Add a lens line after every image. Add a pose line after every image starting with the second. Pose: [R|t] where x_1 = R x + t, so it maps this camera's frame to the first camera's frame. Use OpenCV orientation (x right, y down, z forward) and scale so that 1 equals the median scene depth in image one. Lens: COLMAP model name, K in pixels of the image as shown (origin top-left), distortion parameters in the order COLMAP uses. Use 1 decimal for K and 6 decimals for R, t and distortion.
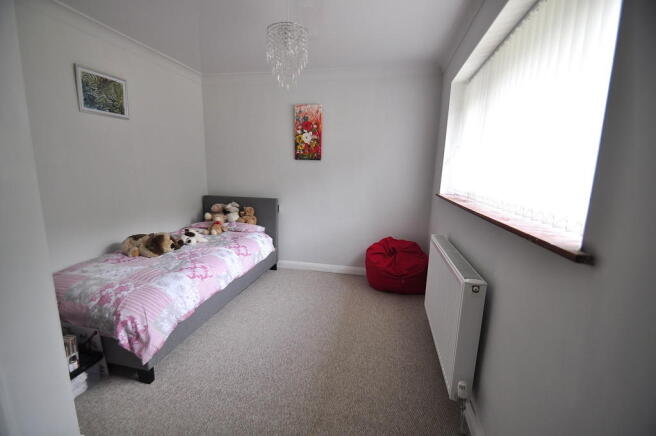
lens RADIAL K [[296.9, 0, 327.0], [0, 296.9, 220.0], [0, 0, 1]] dist [-0.010626, -0.001180]
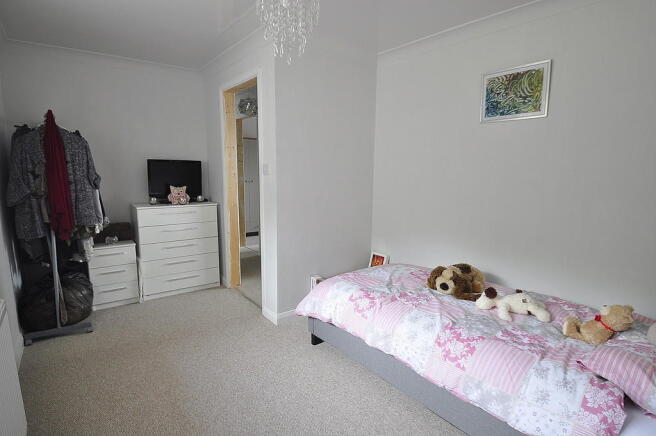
lens RADIAL K [[353.4, 0, 324.1], [0, 353.4, 218.1], [0, 0, 1]] dist [0.007244, 0.000299]
pose [[-0.661526, 0.061769, -0.747374, 0.344288], [-0.170812, 0.957995, 0.230368, -0.243925], [0.730210, 0.280054, -0.623187, 1.367748]]
